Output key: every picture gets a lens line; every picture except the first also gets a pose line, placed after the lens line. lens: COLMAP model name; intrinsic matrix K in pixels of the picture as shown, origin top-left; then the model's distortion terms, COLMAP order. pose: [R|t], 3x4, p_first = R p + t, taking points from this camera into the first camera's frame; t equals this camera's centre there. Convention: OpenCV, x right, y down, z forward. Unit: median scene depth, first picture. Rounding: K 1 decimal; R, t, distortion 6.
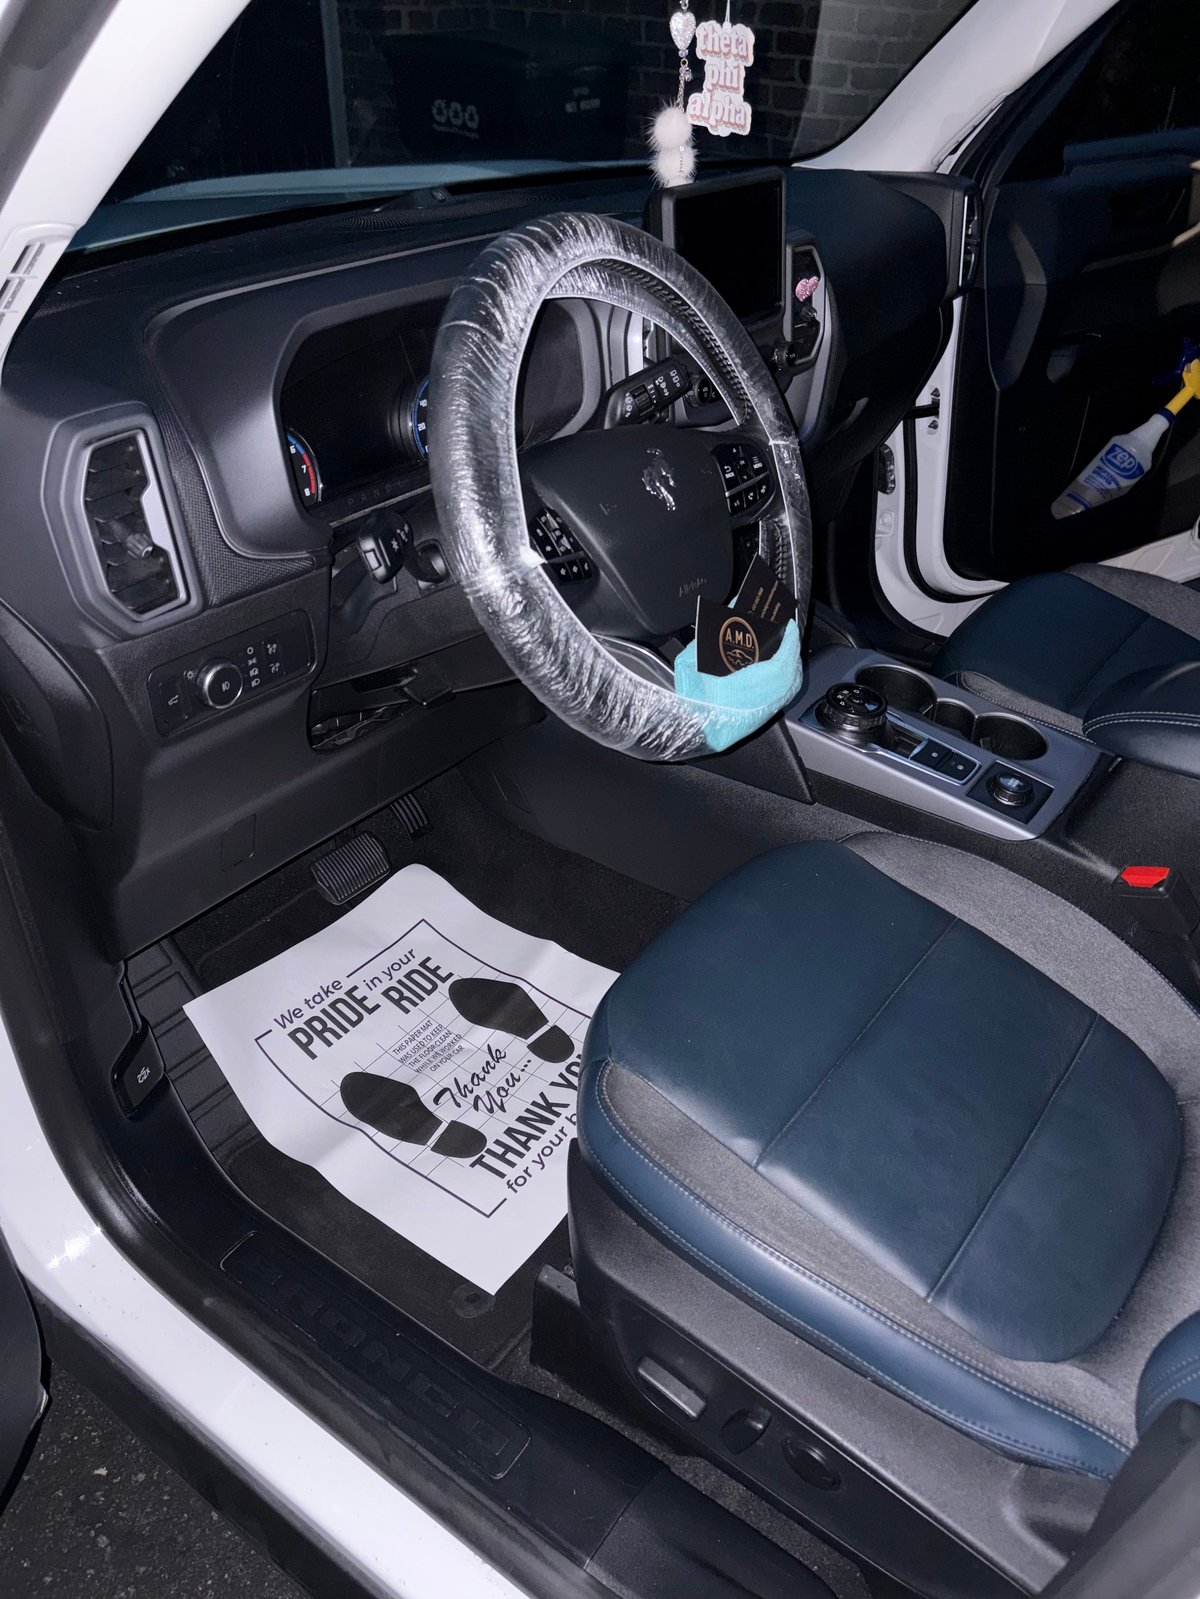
lens RADIAL K [[1200.9, 0, 597.4], [0, 1200.9, 800.8], [0, 0, 1]] dist [0.001170, -0.006118]
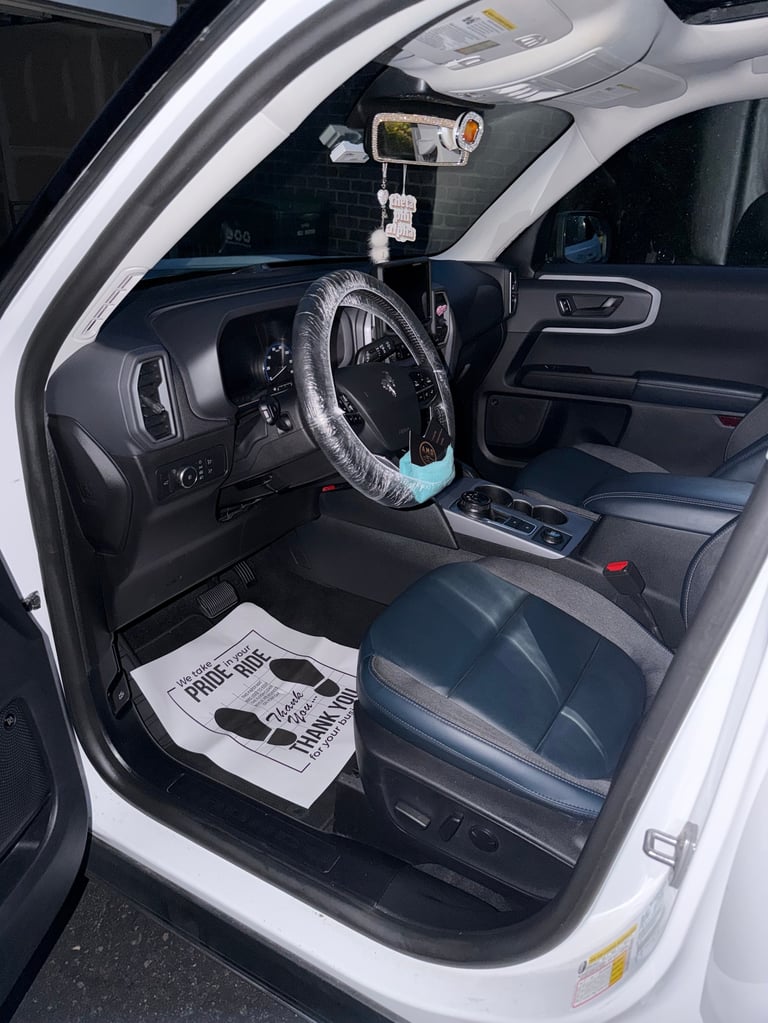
lens RADIAL K [[772.2, 0, 366.3], [0, 772.2, 525.5], [0, 0, 1]] dist [0.112331, -0.276362]
pose [[0.994458, -0.021295, 0.102956, -0.119285], [0.038460, 0.985081, -0.167736, 0.193894], [-0.097848, 0.170766, 0.980441, -0.303720]]
